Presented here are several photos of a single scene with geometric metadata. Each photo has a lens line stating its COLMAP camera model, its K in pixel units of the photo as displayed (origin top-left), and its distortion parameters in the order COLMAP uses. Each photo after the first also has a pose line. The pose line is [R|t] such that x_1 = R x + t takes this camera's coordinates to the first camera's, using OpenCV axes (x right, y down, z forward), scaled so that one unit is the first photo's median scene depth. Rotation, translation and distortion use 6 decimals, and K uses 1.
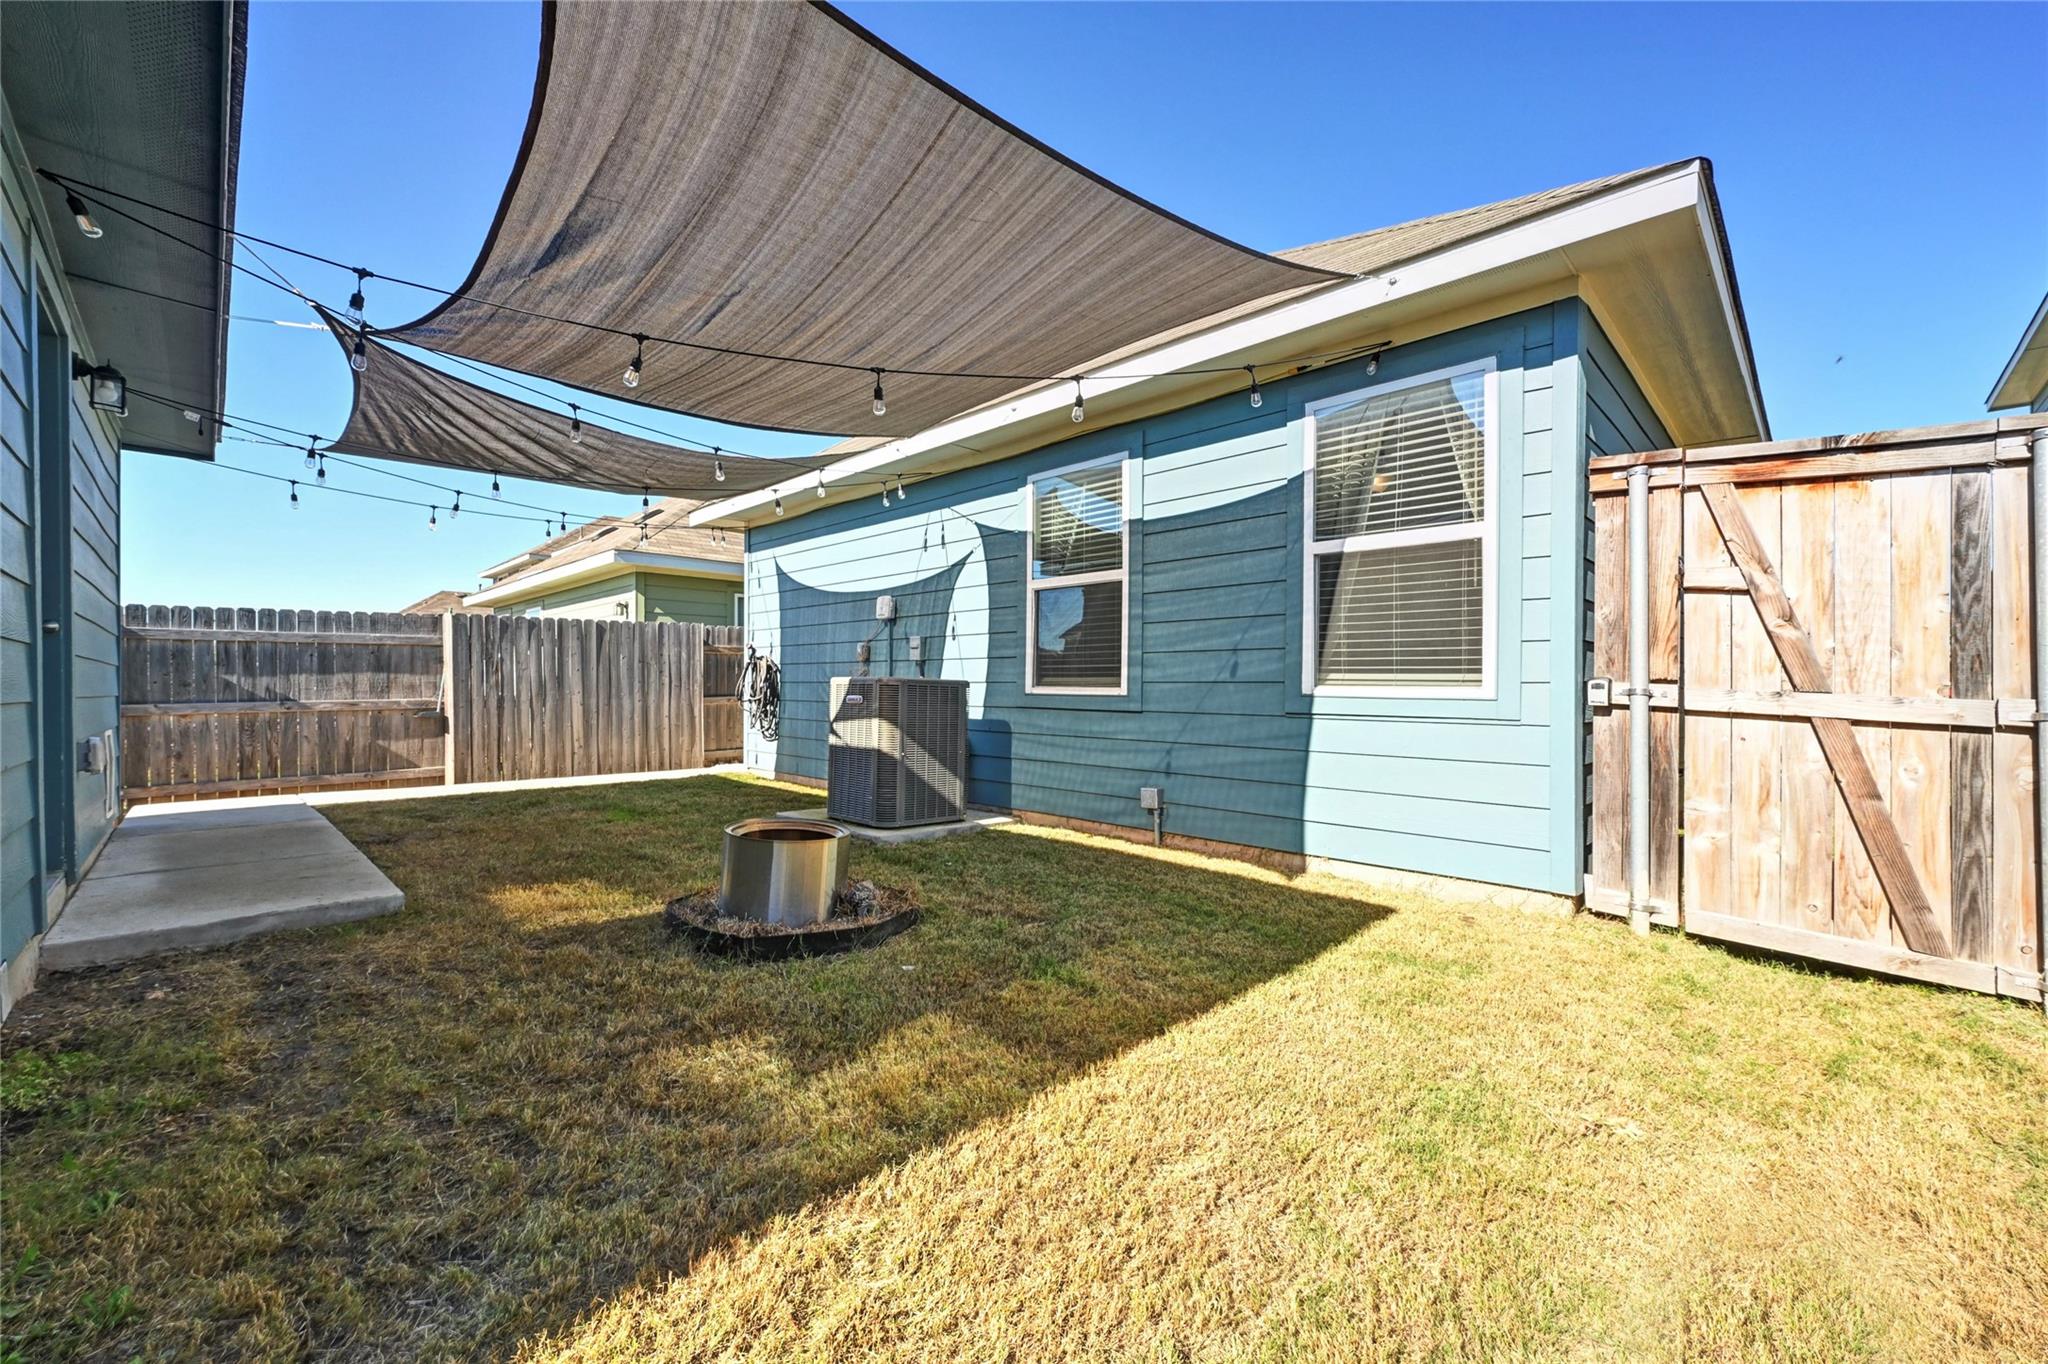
lens RADIAL K [[814.4, 0, 1025.2], [0, 814.4, 690.9], [0, 0, 1]] dist [-0.000060, 0.000091]
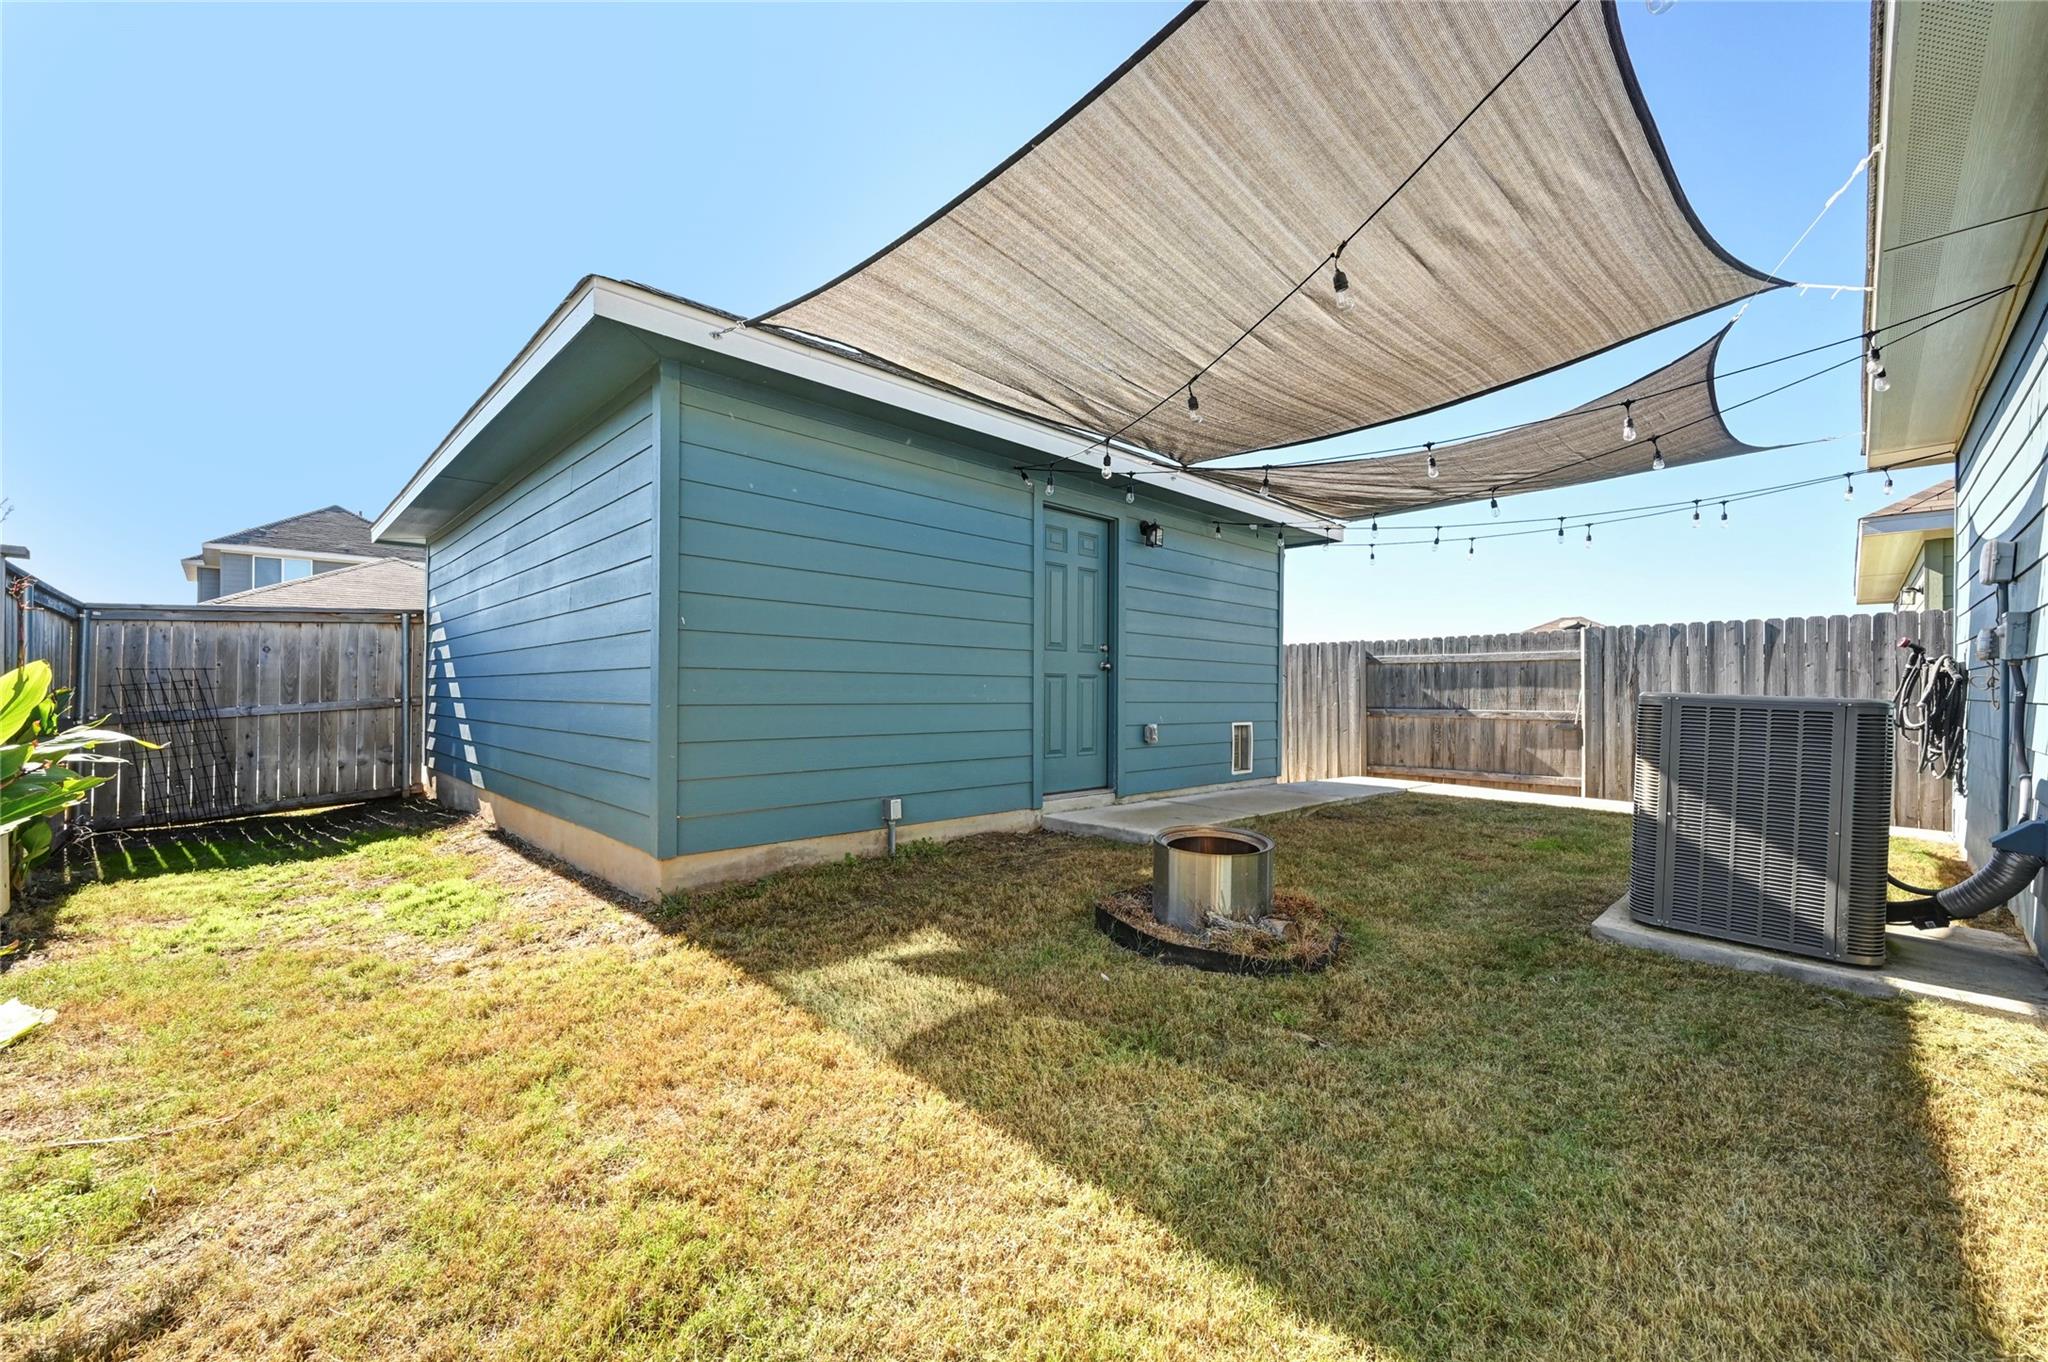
lens RADIAL K [[809.3, 0, 1026.7], [0, 809.3, 681.3], [0, 0, 1]] dist [-0.001181, 0.000581]
pose [[-0.009512, -0.010500, -0.999900, 0.332530], [-0.016856, 0.999804, -0.010339, -0.007130], [0.999813, 0.016756, -0.009687, 0.345074]]
